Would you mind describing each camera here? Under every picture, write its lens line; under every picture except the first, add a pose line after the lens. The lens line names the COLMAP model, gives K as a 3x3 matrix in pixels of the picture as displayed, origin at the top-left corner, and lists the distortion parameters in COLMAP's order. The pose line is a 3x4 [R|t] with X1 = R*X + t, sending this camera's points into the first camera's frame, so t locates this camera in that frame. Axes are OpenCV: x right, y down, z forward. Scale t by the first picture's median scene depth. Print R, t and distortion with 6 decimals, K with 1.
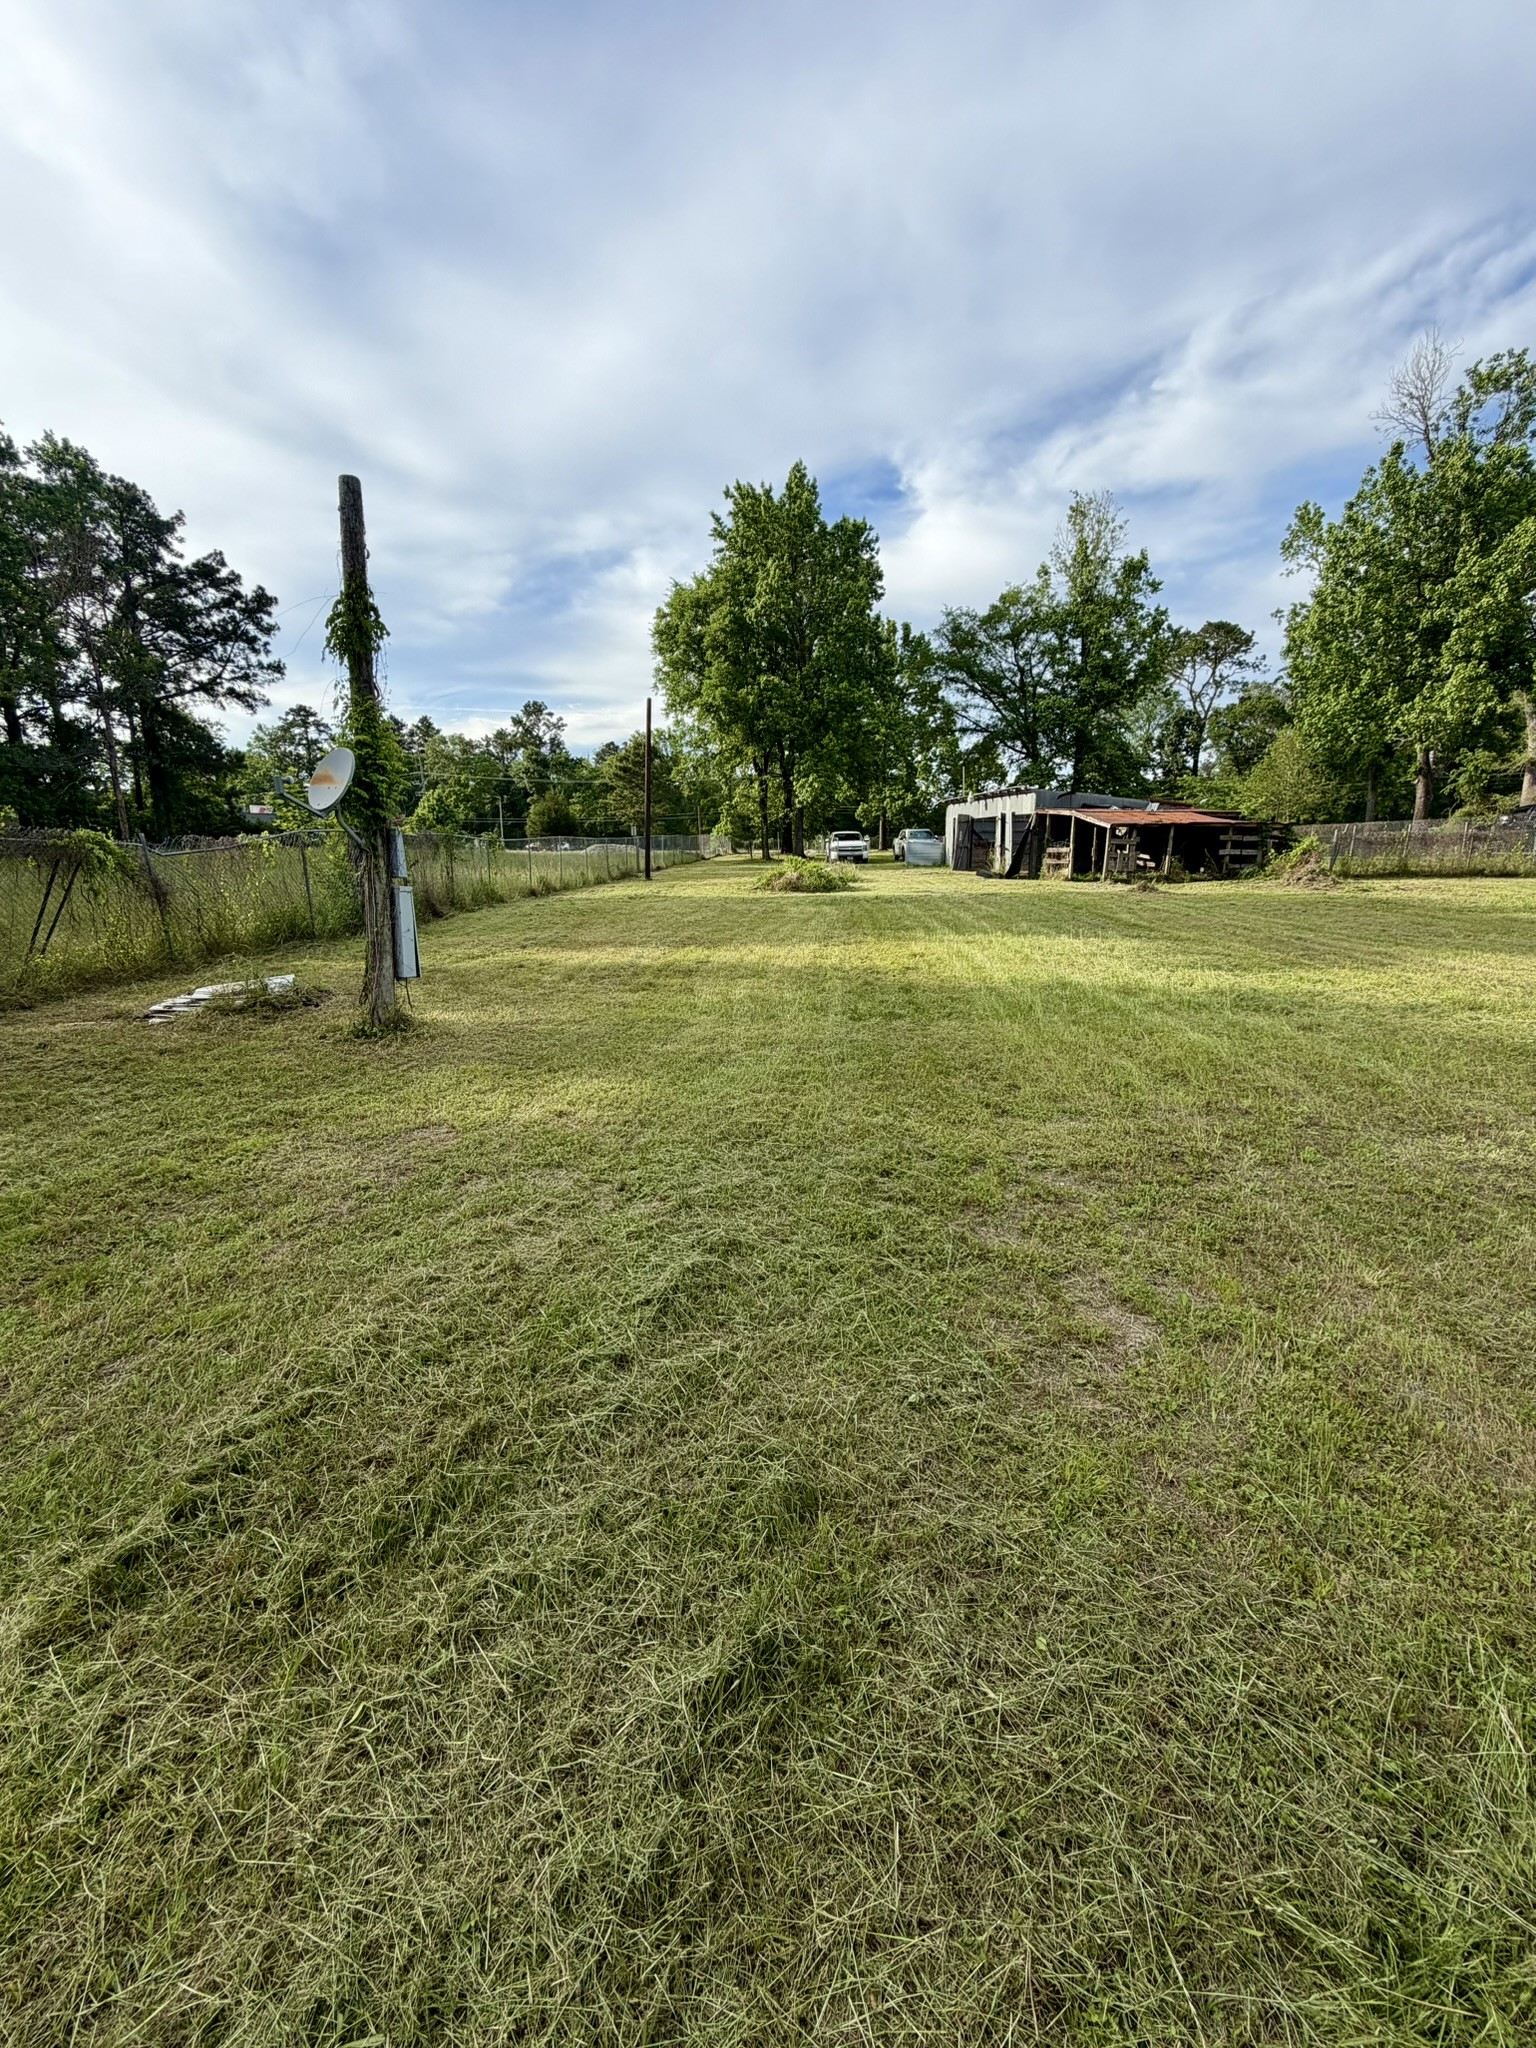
lens RADIAL K [[816.4, 0, 771.2], [0, 816.4, 1015.2], [0, 0, 1]] dist [0.000870, -0.000004]
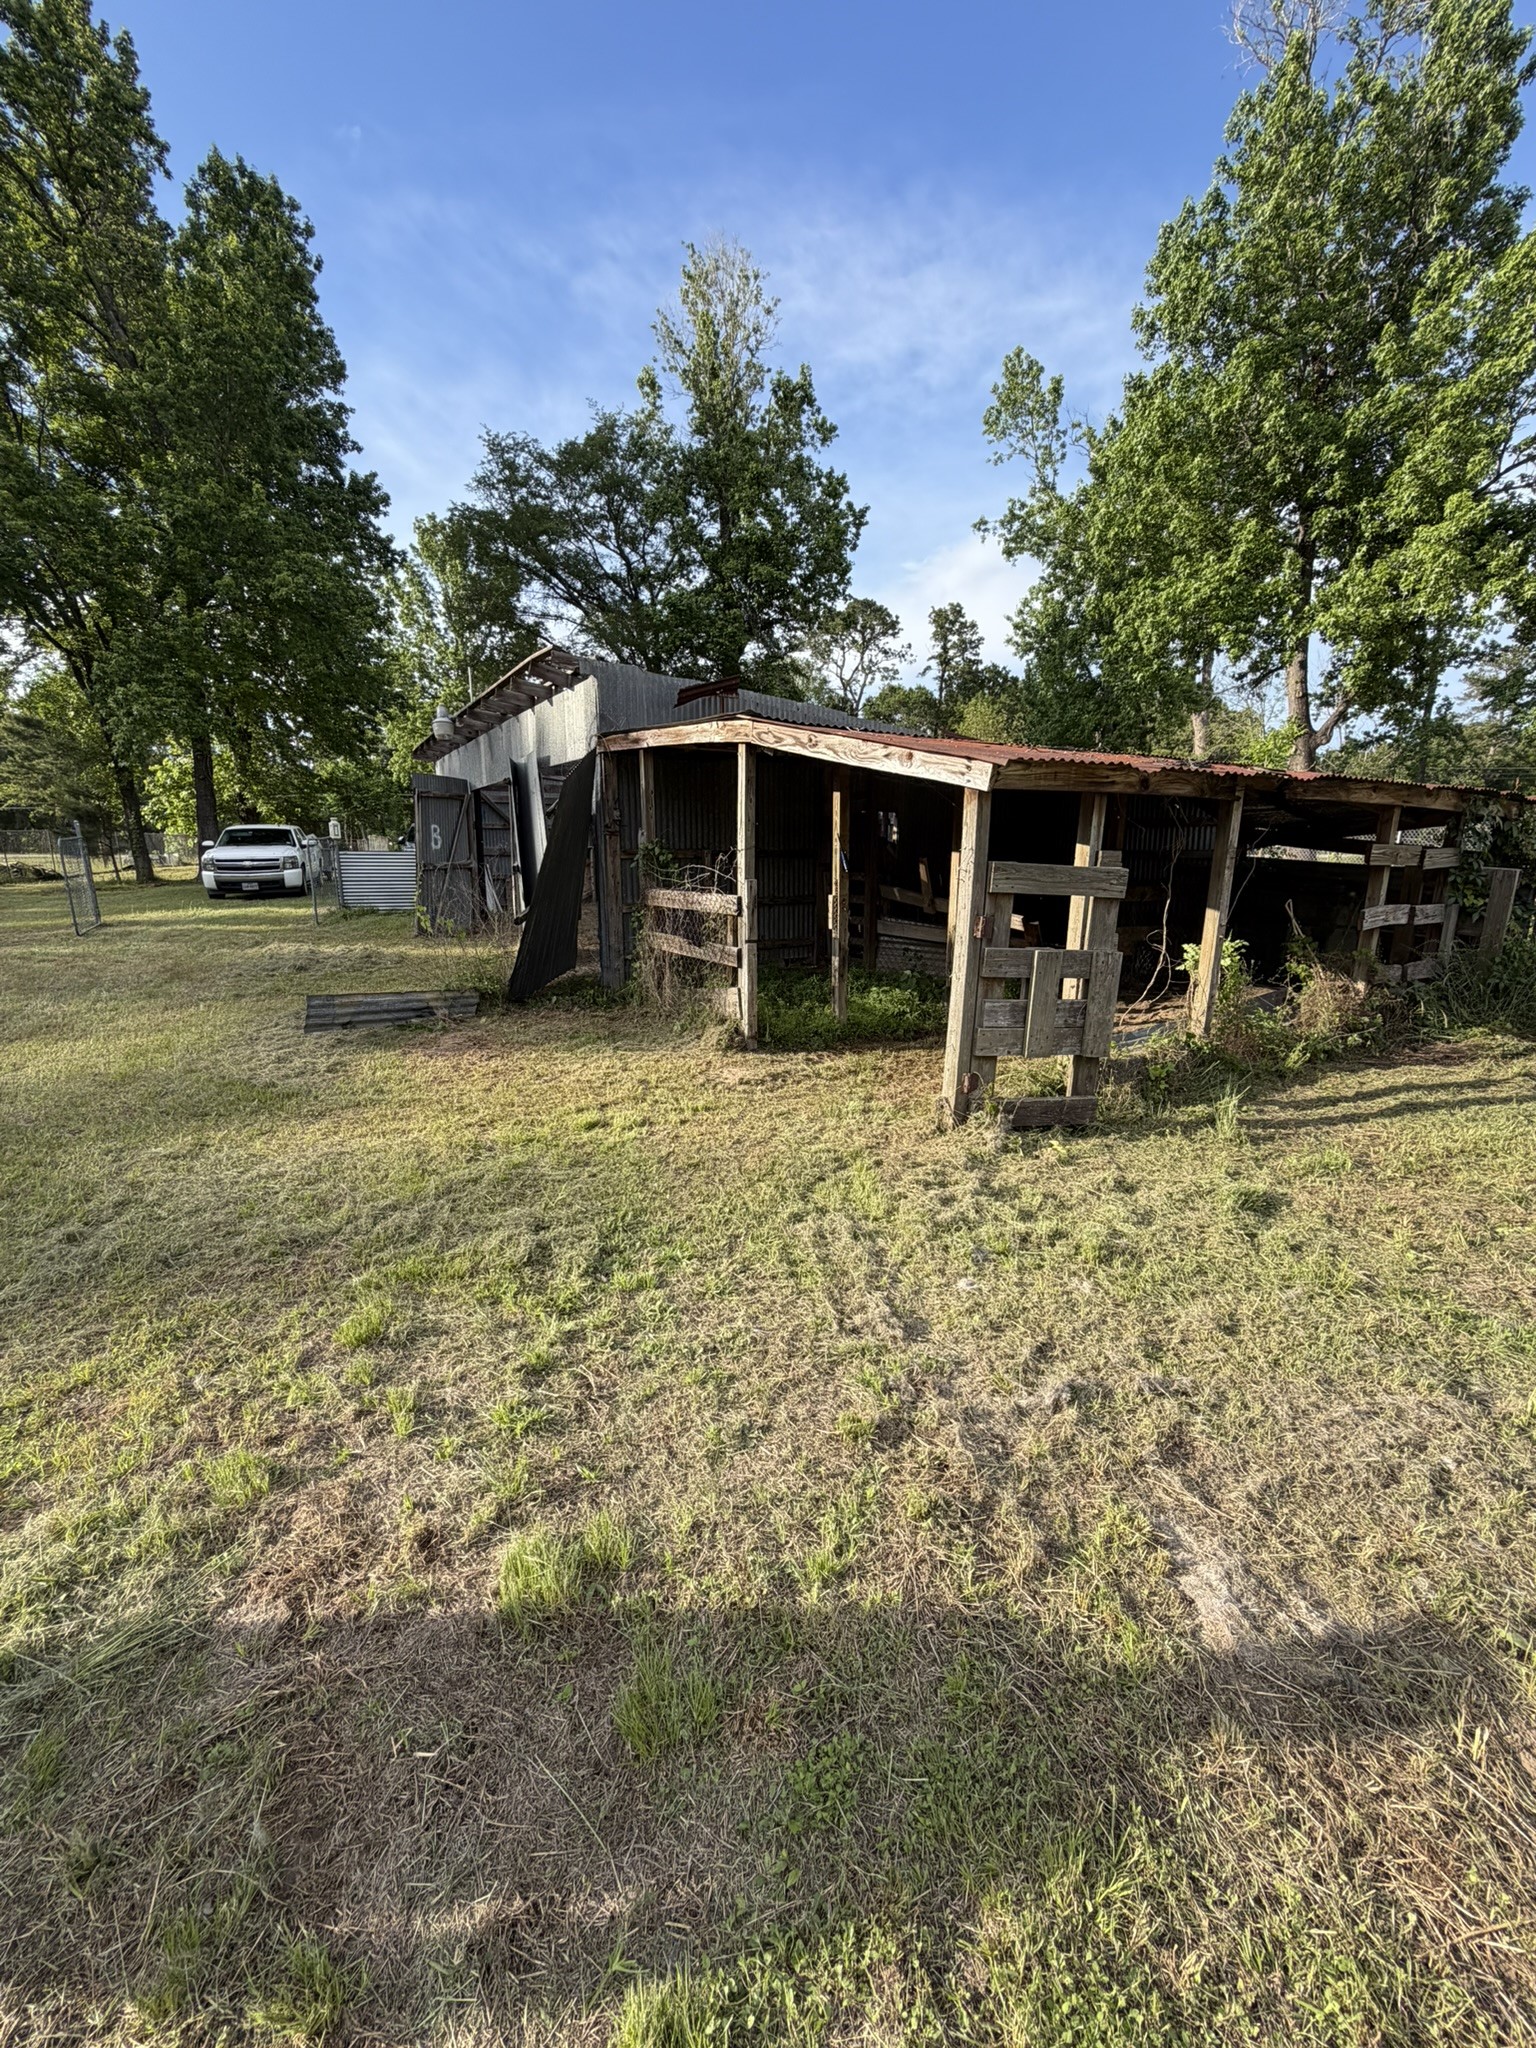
lens RADIAL K [[816.4, 0, 771.2], [0, 816.4, 1015.2], [0, 0, 1]] dist [0.000870, -0.000004]
pose [[0.921114, -0.073767, 0.382240, 0.165996], [0.074708, 0.997128, 0.012400, -0.100675], [-0.382057, 0.017134, 0.923980, 0.458337]]
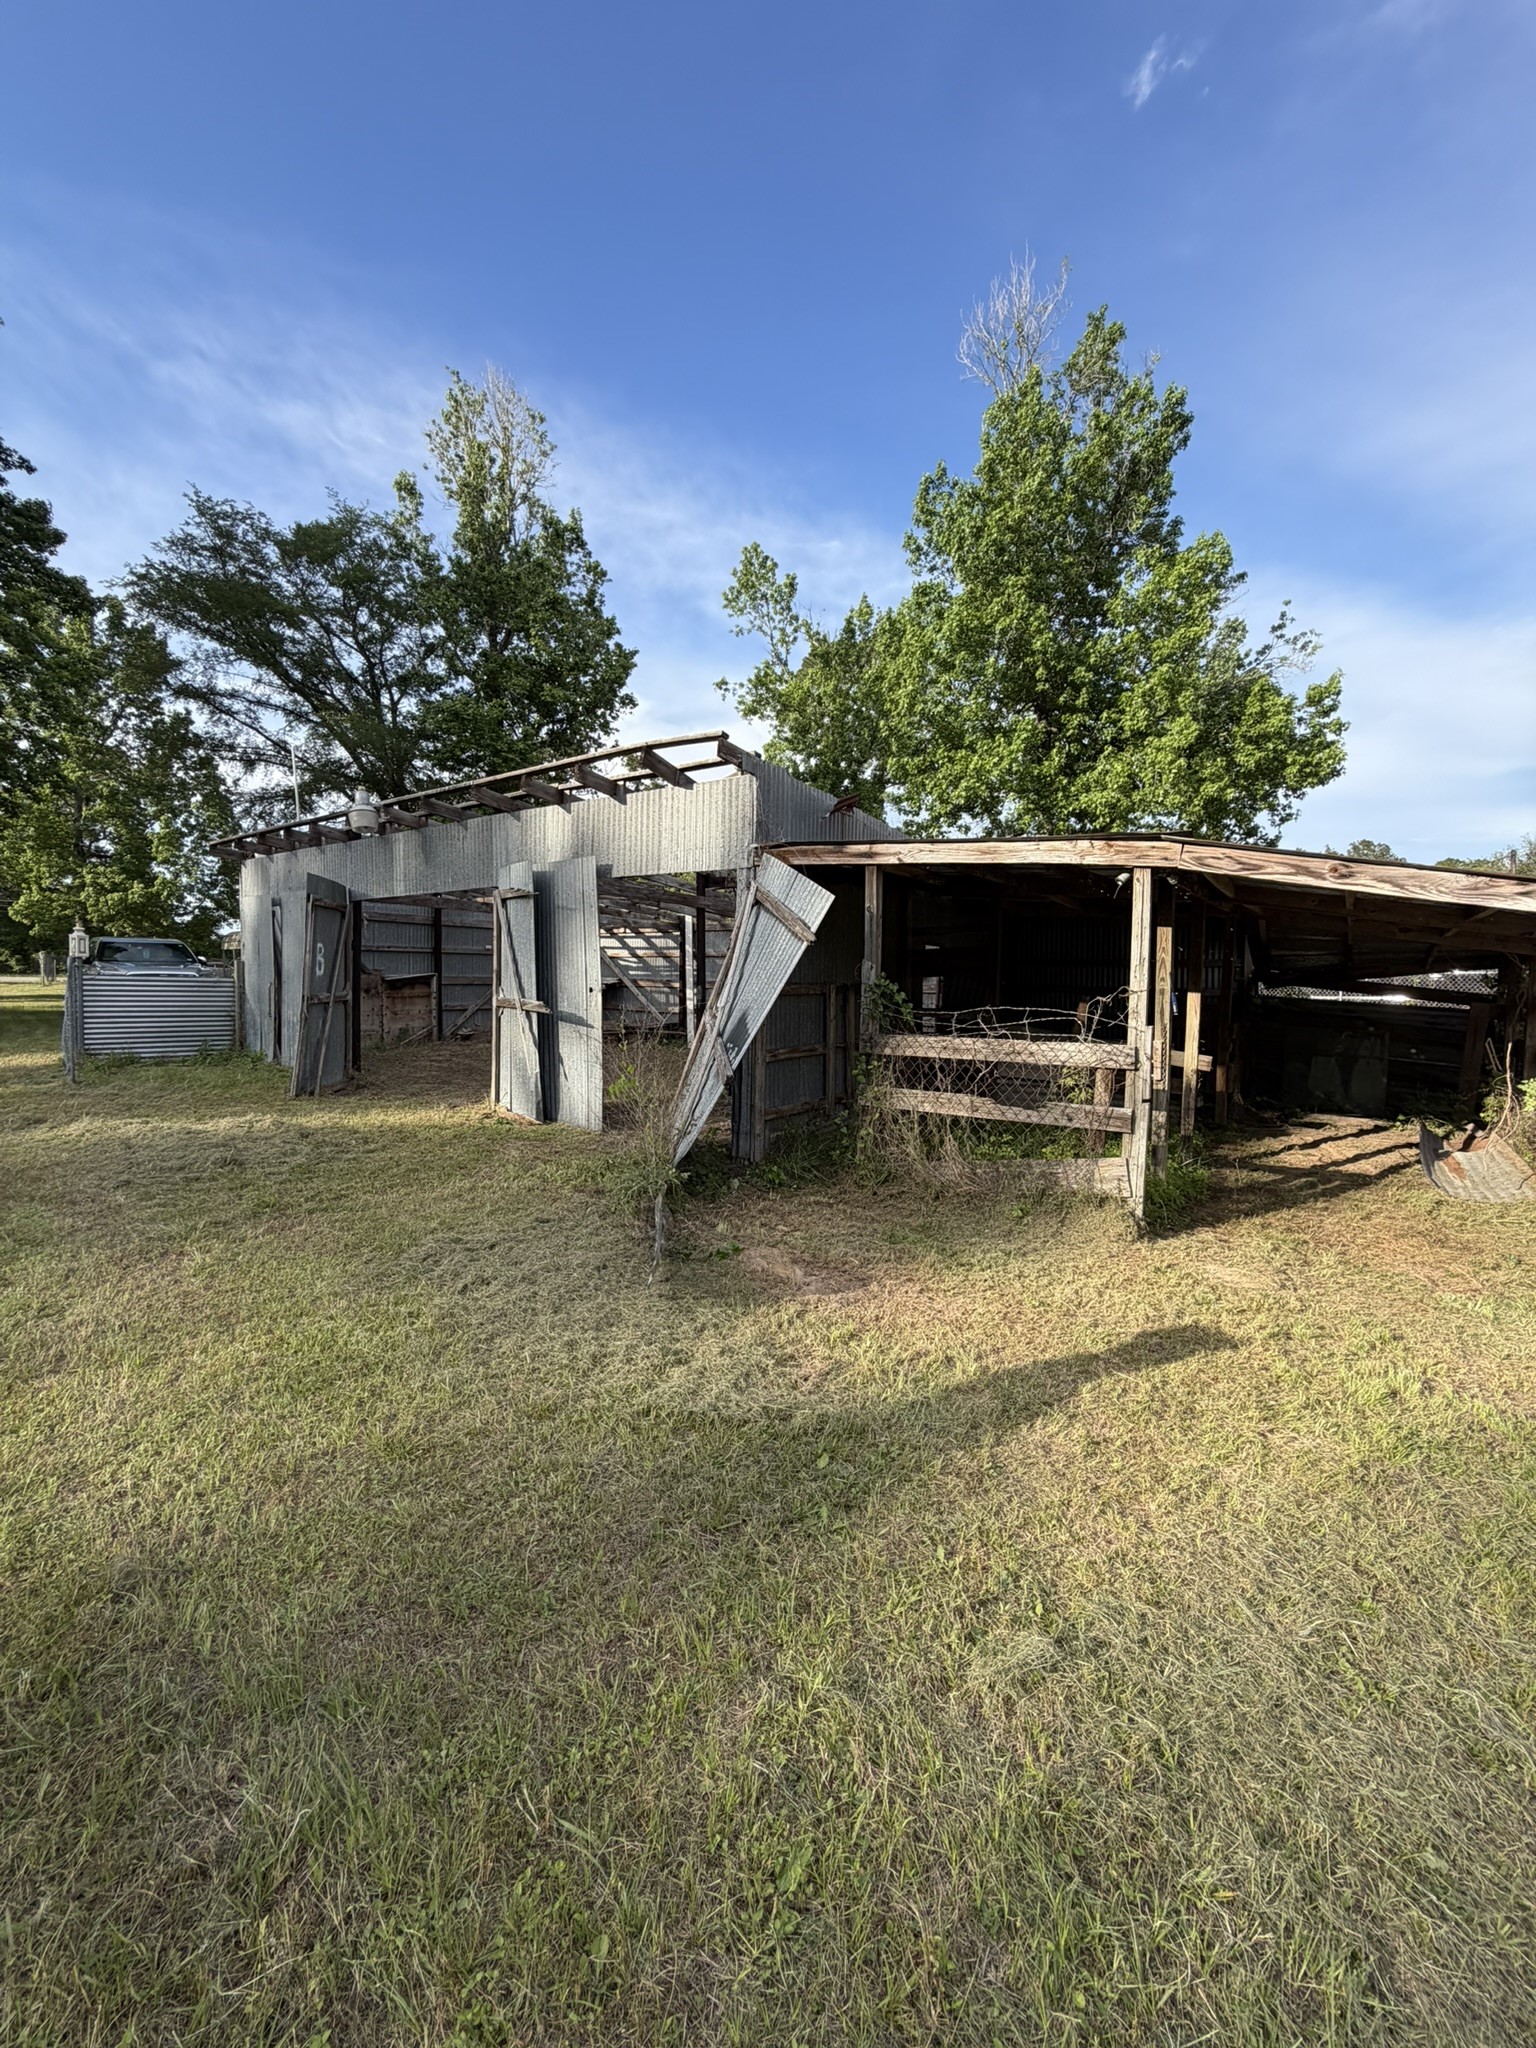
lens RADIAL K [[816.4, 0, 771.2], [0, 816.4, 1015.2], [0, 0, 1]] dist [0.000870, -0.000004]
pose [[0.691719, -0.017679, 0.721951, 0.106492], [0.128106, 0.986849, -0.098576, -0.116781], [-0.710714, 0.160673, 0.684887, 0.534579]]
